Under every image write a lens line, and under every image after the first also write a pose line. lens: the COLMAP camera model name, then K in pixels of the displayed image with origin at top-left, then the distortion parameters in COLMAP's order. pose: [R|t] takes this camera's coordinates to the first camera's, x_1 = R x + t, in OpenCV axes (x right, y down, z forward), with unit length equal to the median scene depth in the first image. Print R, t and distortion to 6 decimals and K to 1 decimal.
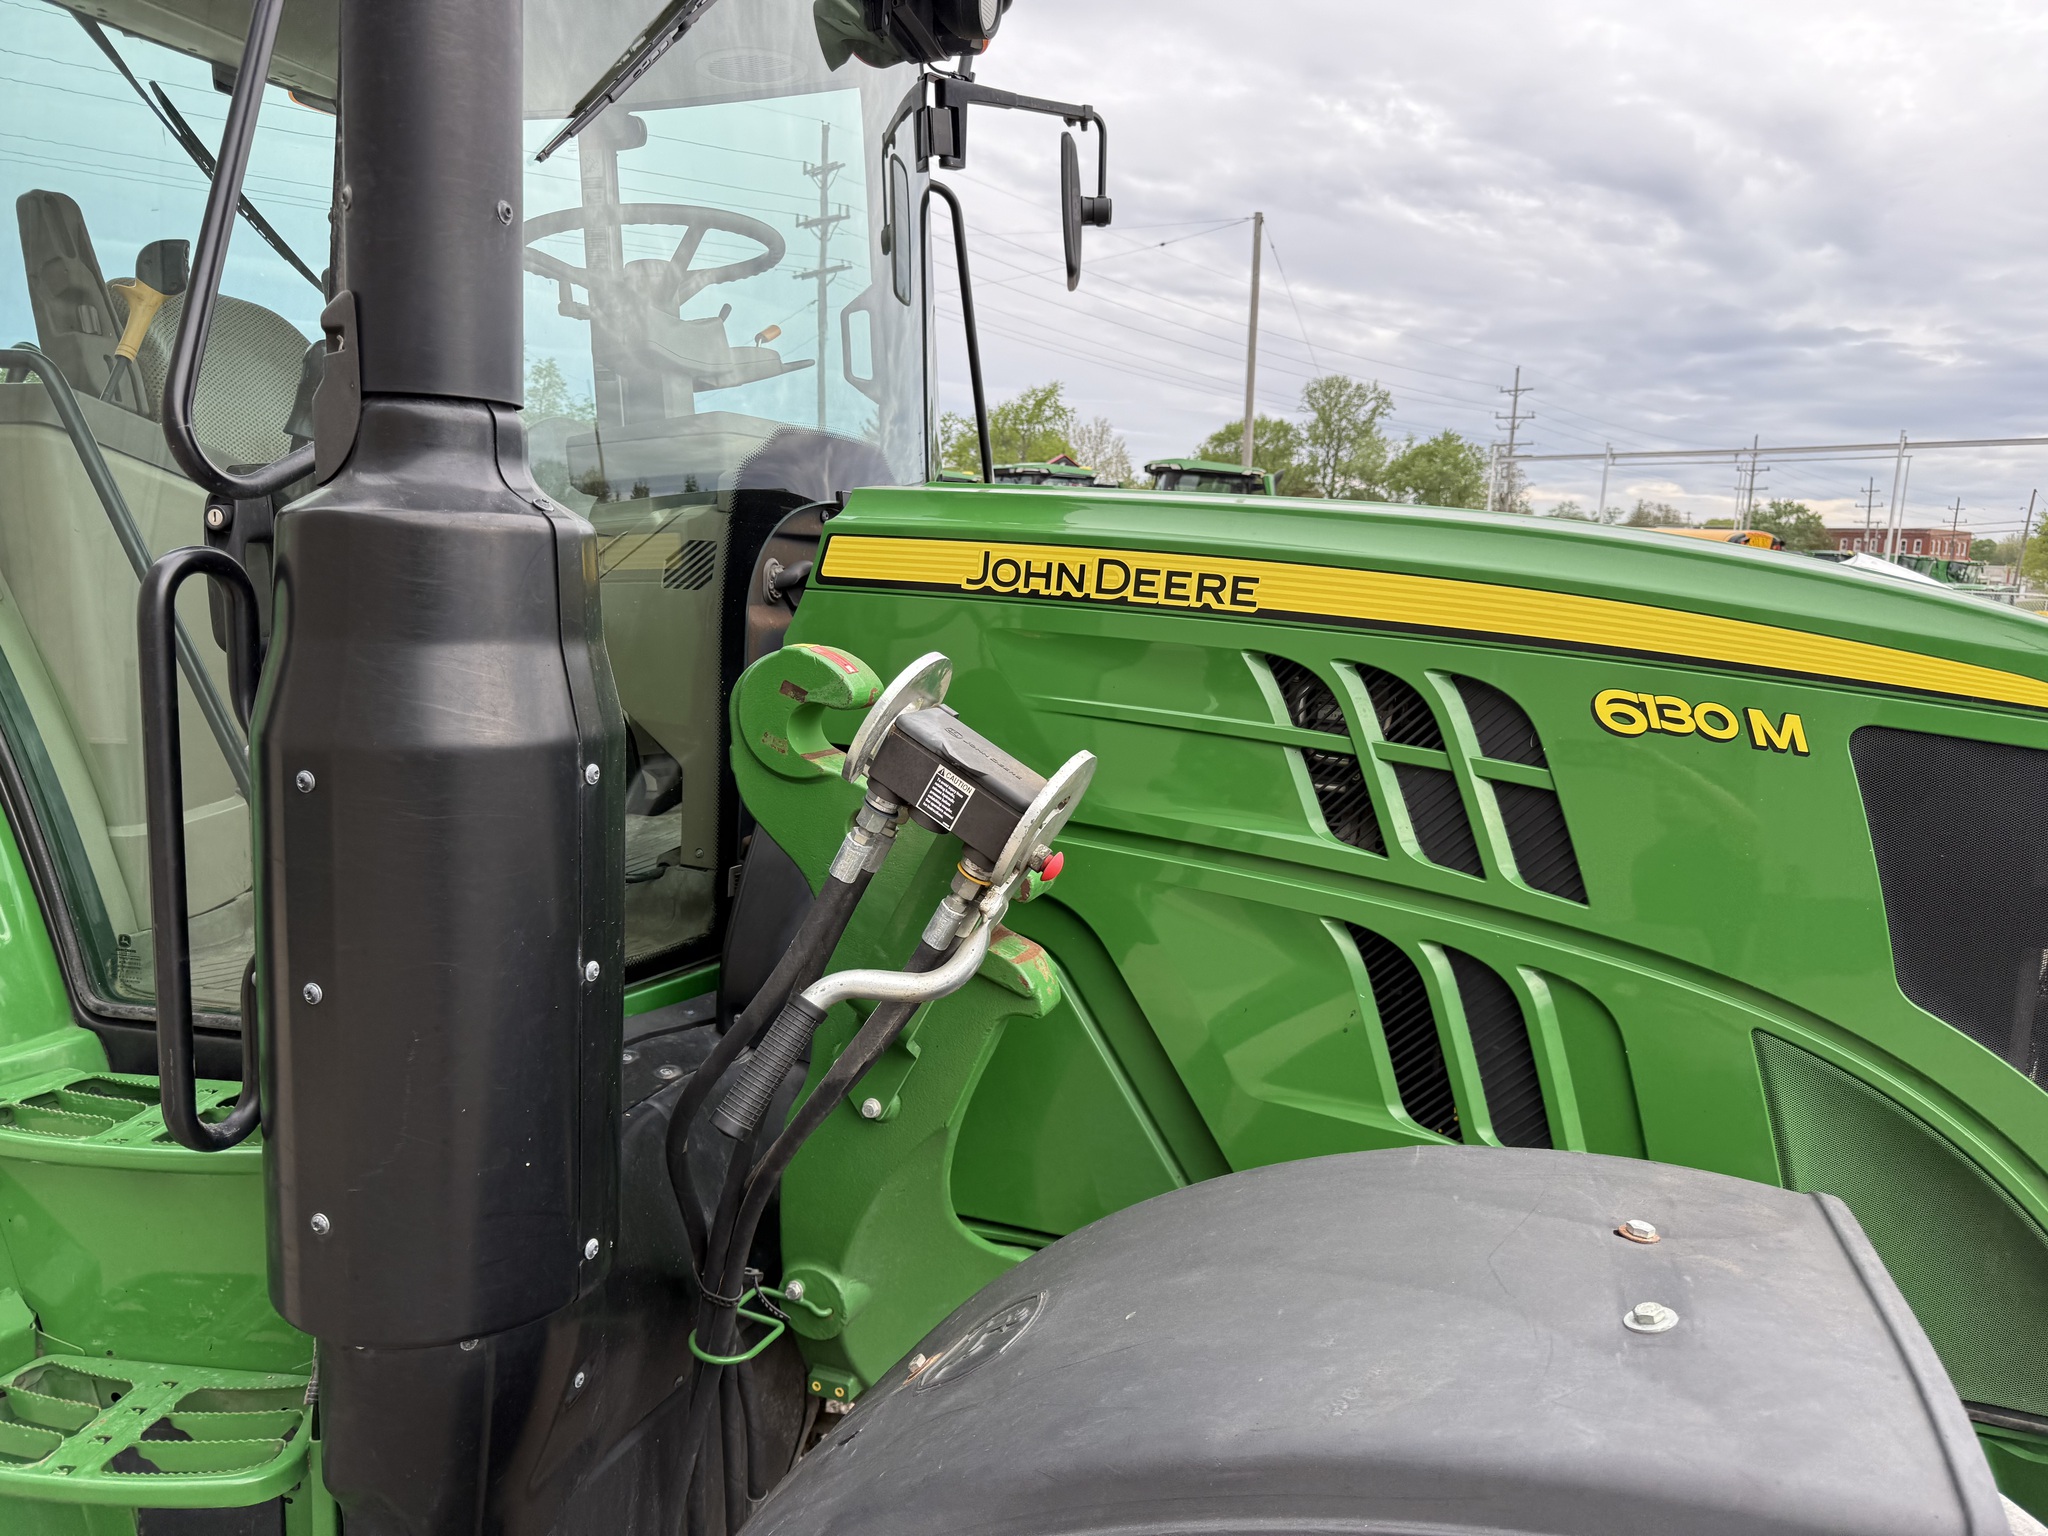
lens RADIAL K [[1437.8, 0, 1039.8], [0, 1437.8, 738.6], [0, 0, 1]] dist [0.065737, -0.069810]
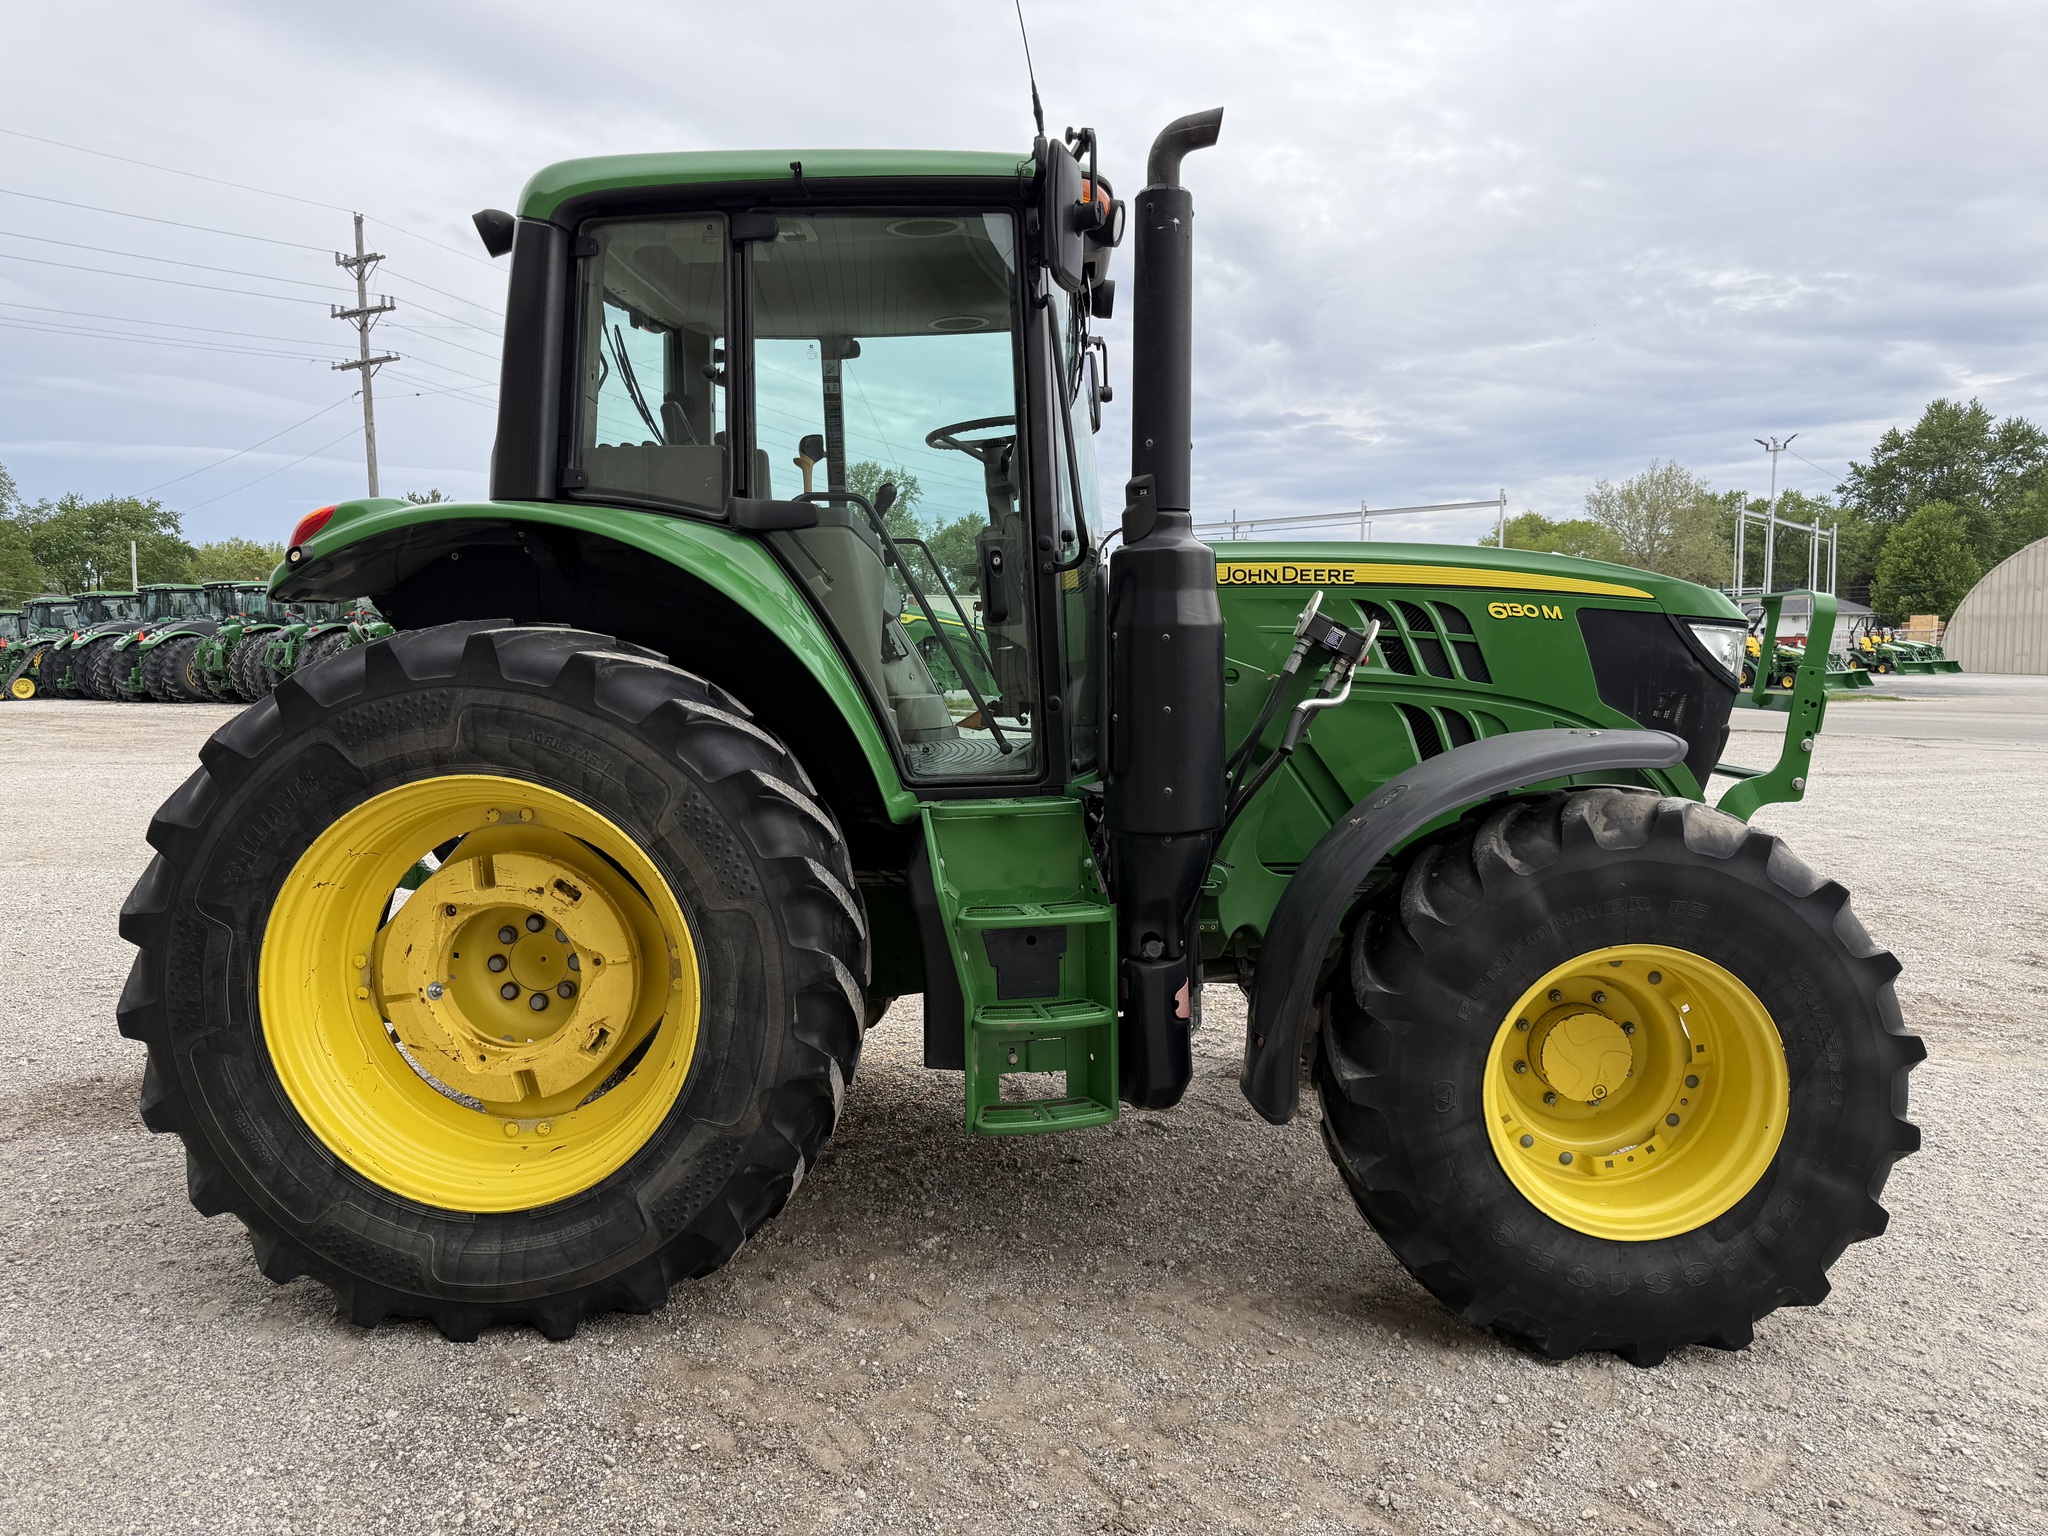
lens RADIAL K [[1437.8, 0, 1008.3], [0, 1437.8, 755.3], [0, 0, 1]] dist [0.065737, -0.069810]
pose [[0.955451, -0.075969, 0.285207, -0.693937], [0.088632, 0.995559, -0.031740, 0.140106], [-0.281529, 0.055604, 0.957940, -0.721534]]
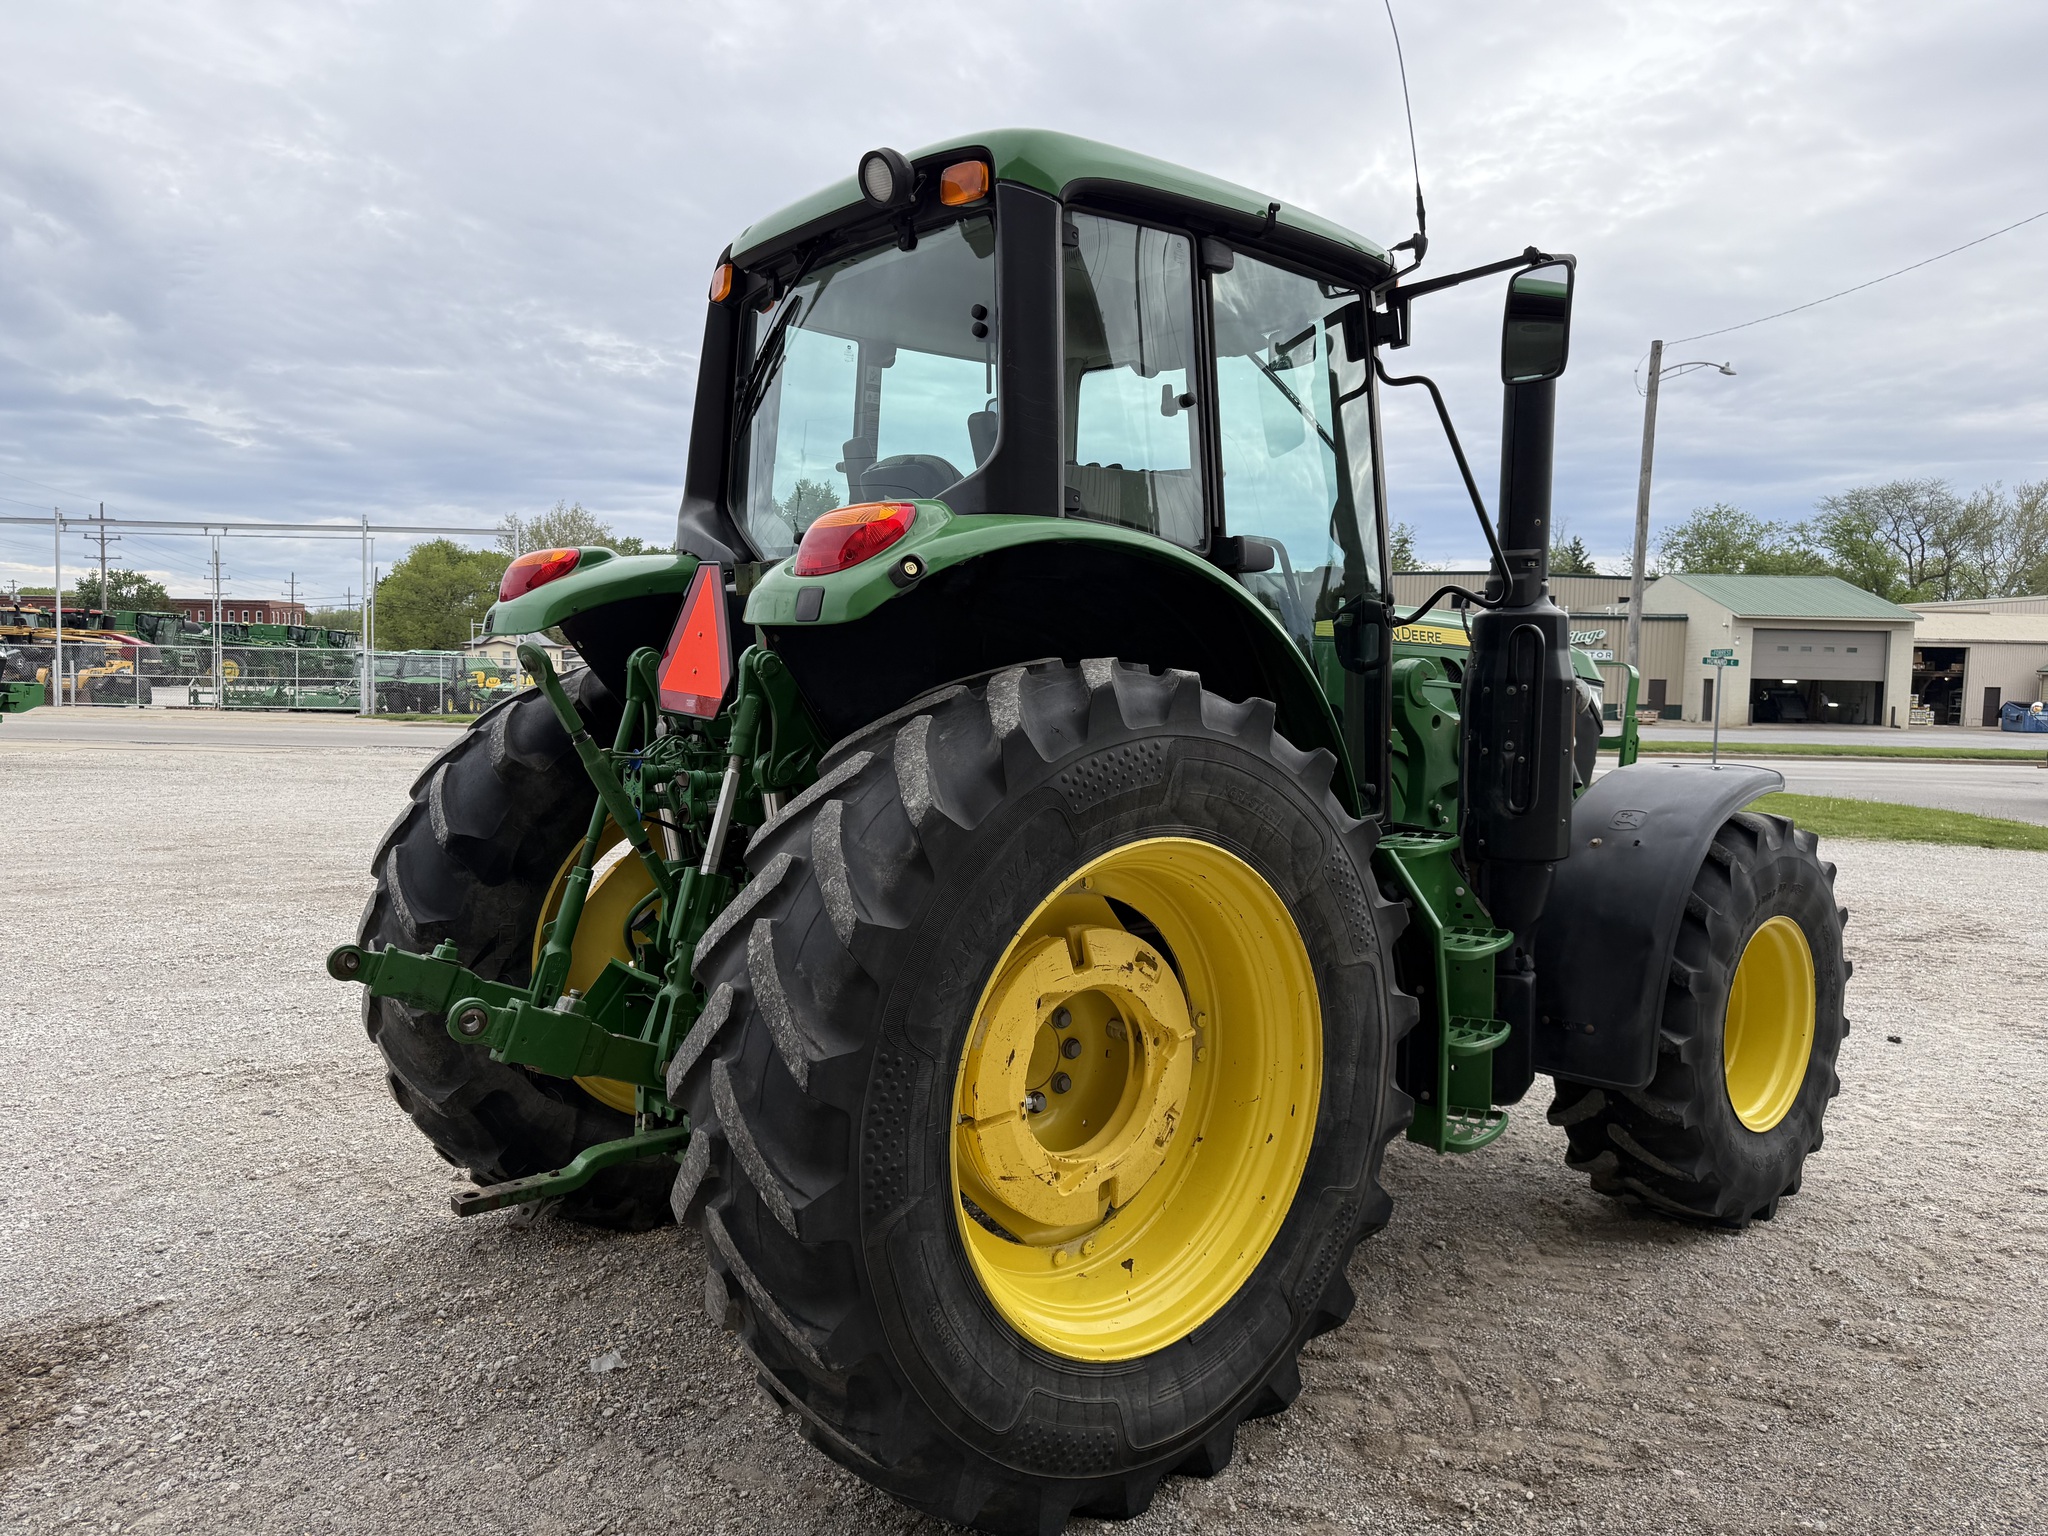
lens RADIAL K [[1437.8, 0, 986.4], [0, 1437.8, 741.3], [0, 0, 1]] dist [0.065737, -0.069810]
pose [[0.528286, -0.075473, 0.845706, -1.739721], [0.114531, 0.993273, 0.017099, -0.026569], [-0.841307, 0.087826, 0.533376, 0.129873]]
